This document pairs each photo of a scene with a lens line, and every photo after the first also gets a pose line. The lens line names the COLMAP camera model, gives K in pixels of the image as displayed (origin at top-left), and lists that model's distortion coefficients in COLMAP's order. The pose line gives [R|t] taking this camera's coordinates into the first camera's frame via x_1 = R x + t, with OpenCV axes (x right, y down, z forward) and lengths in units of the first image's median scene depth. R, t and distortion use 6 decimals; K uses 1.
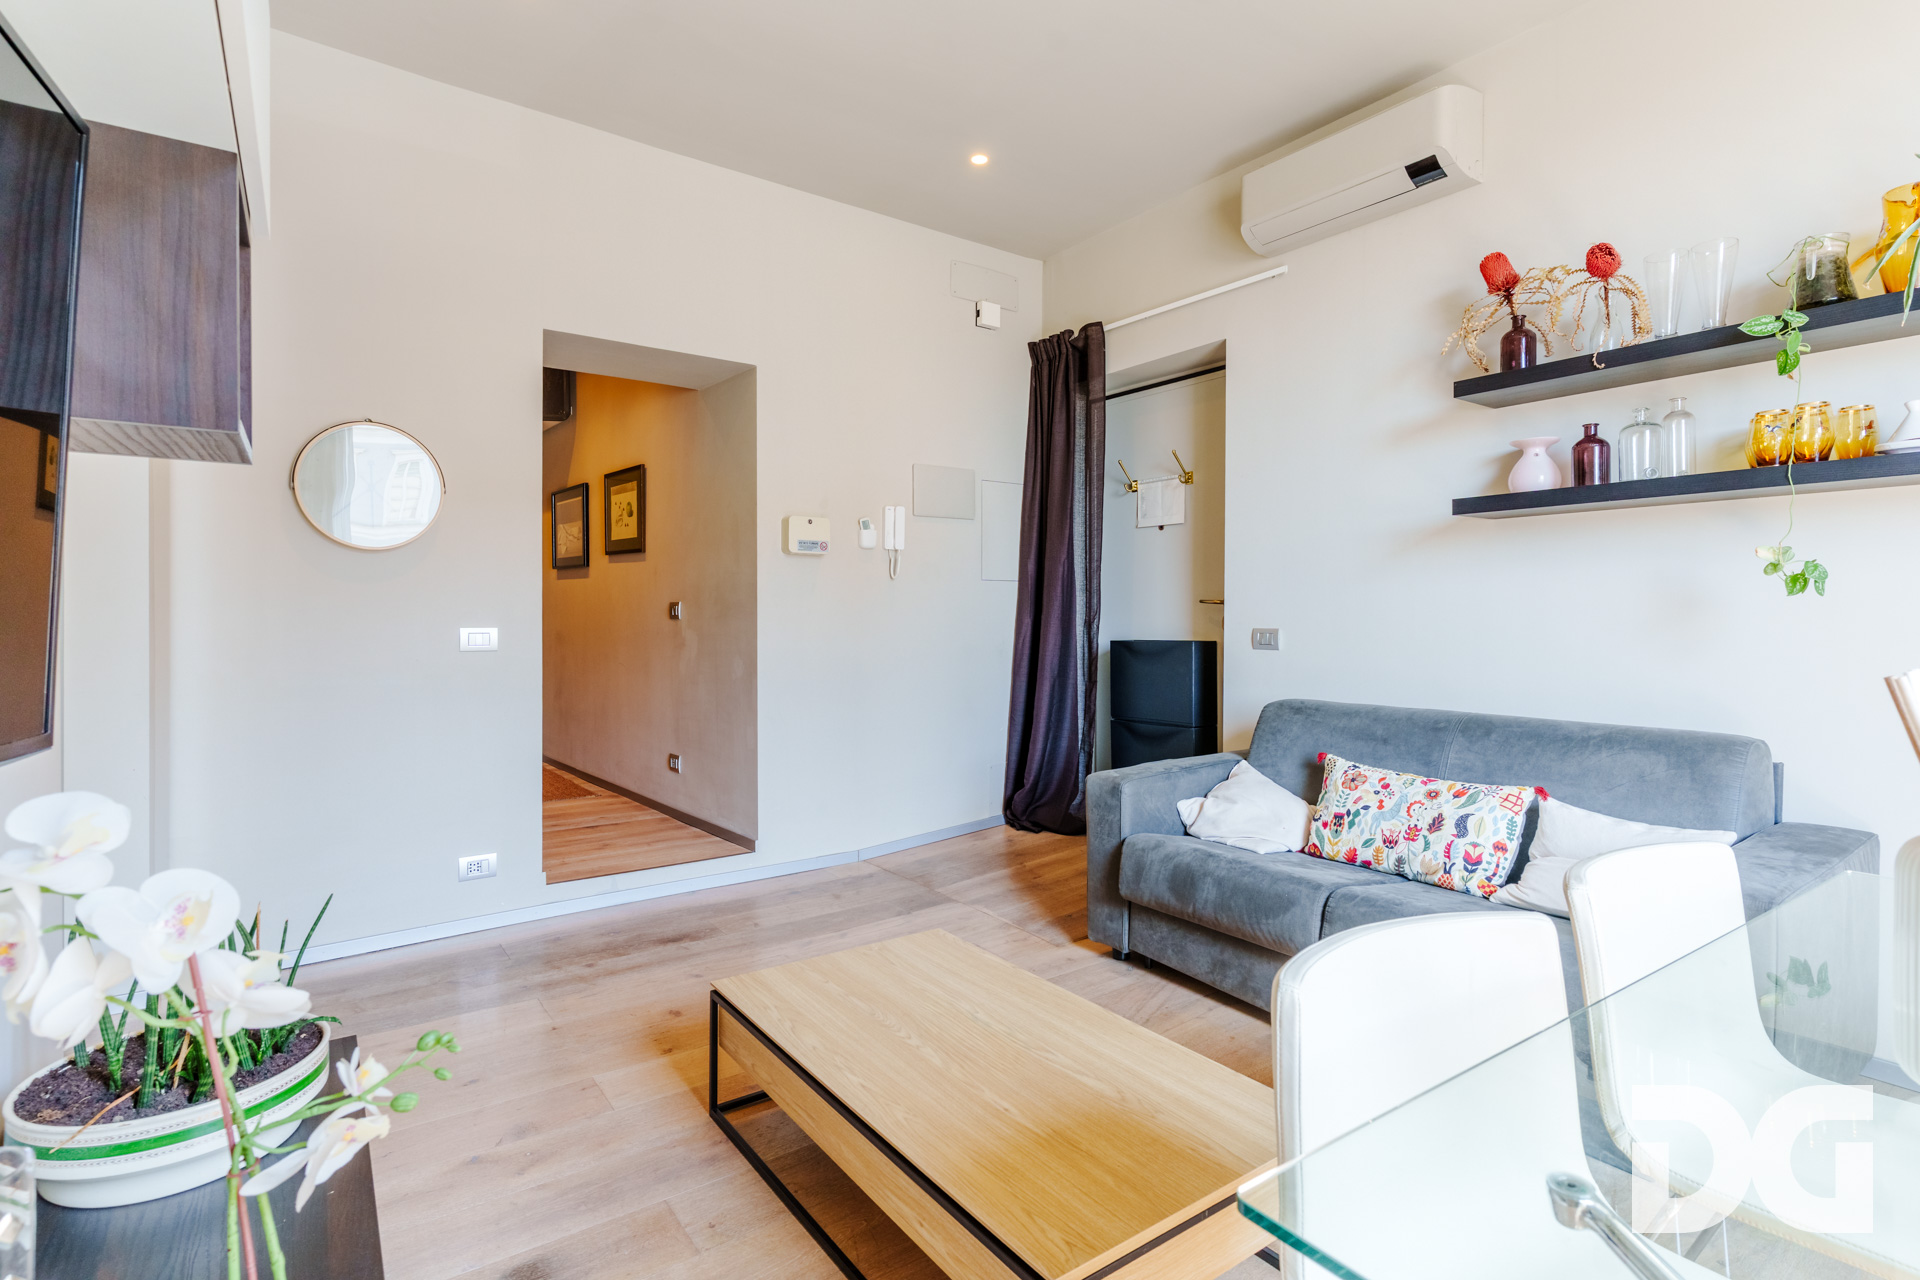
lens RADIAL K [[922.0, 0, 955.5], [0, 922.0, 624.1], [0, 0, 1]] dist [0.001636, 0.000399]
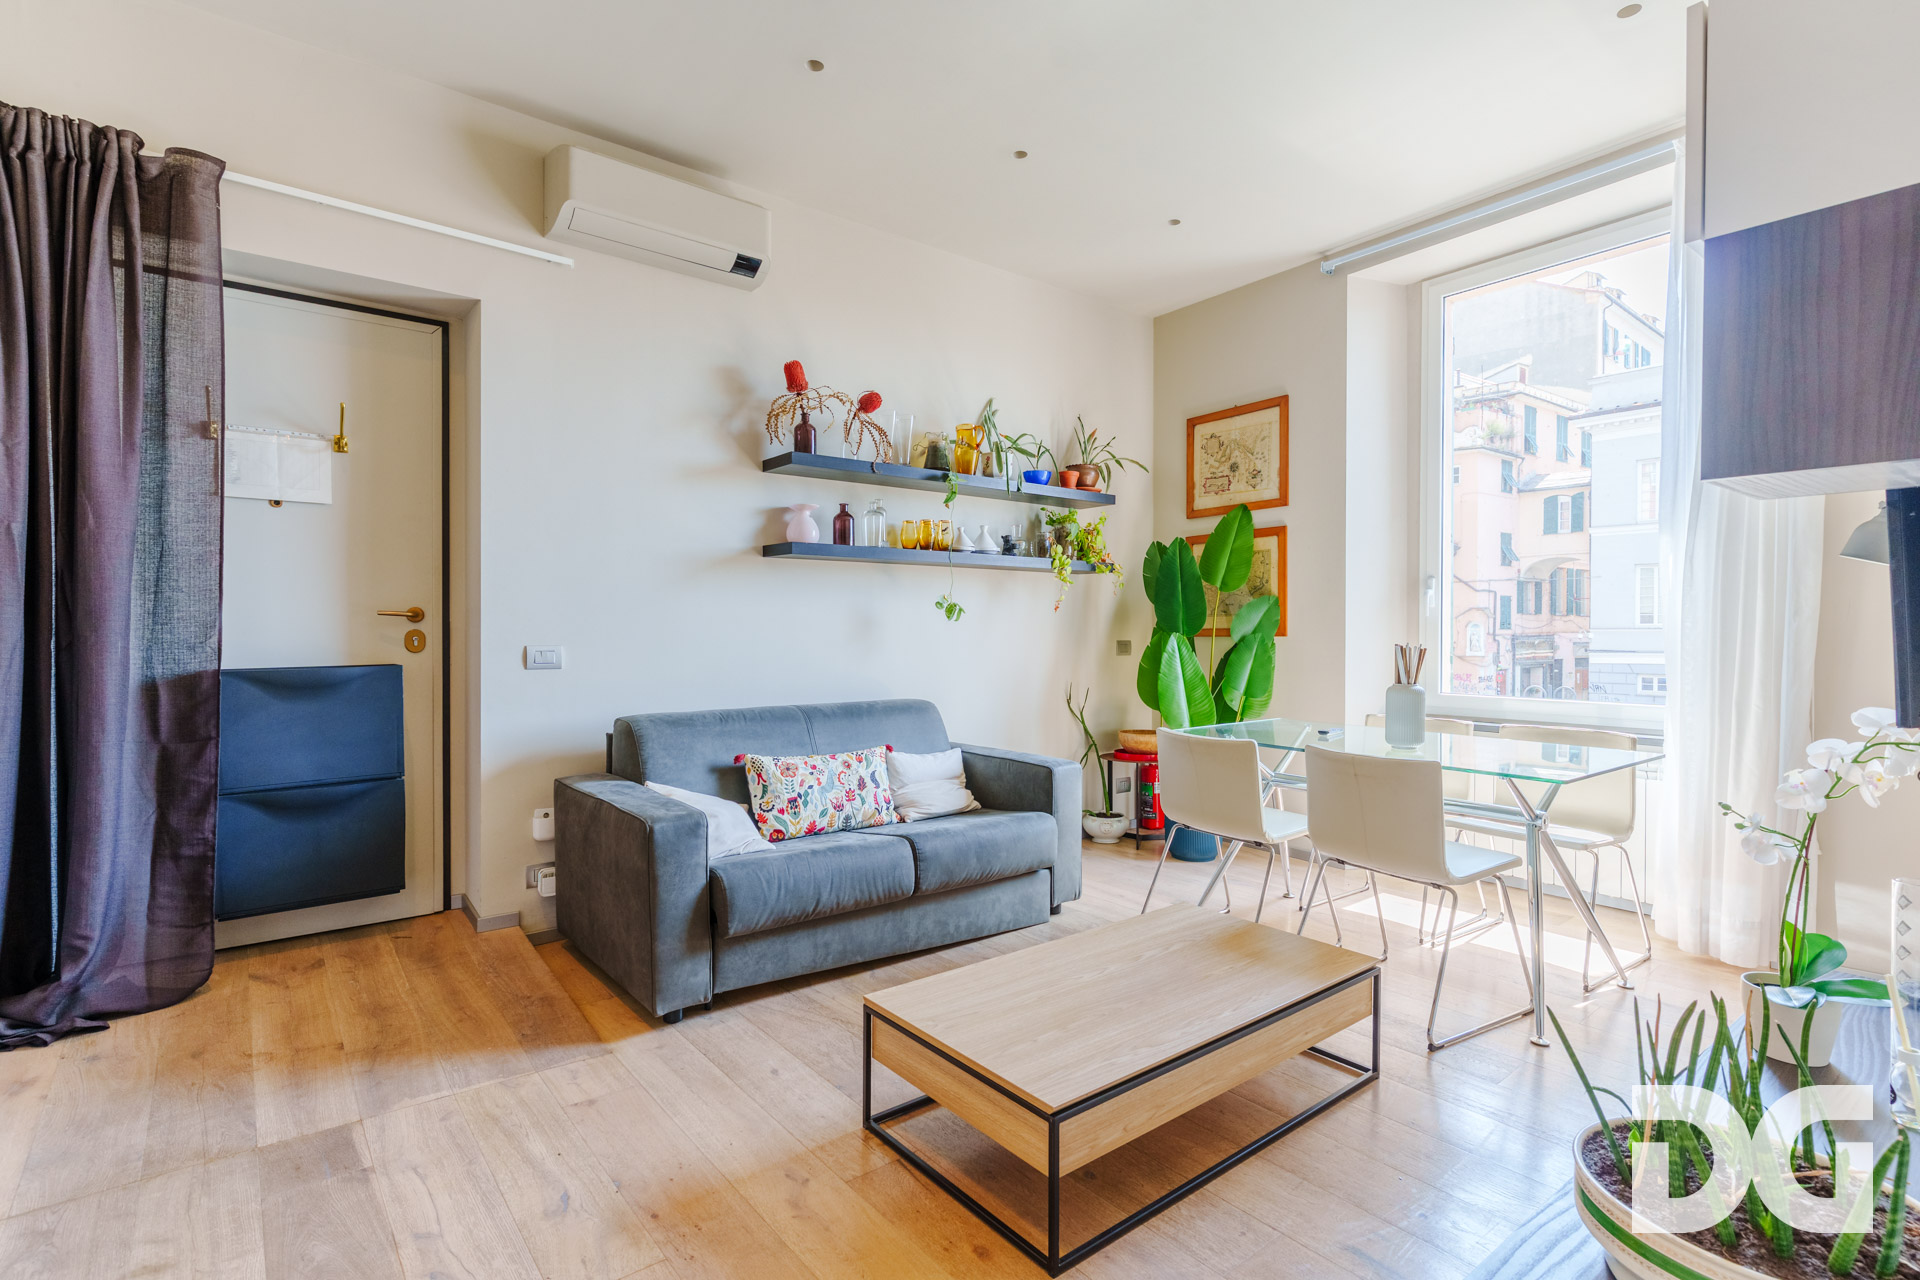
lens RADIAL K [[922.0, 0, 953.0], [0, 922.0, 646.7], [0, 0, 1]] dist [0.001636, 0.000399]
pose [[-0.046334, -0.018420, 0.998756, -0.781482], [0.008452, 0.999787, 0.018831, -0.010939], [-0.998890, 0.009314, -0.046168, 0.848619]]
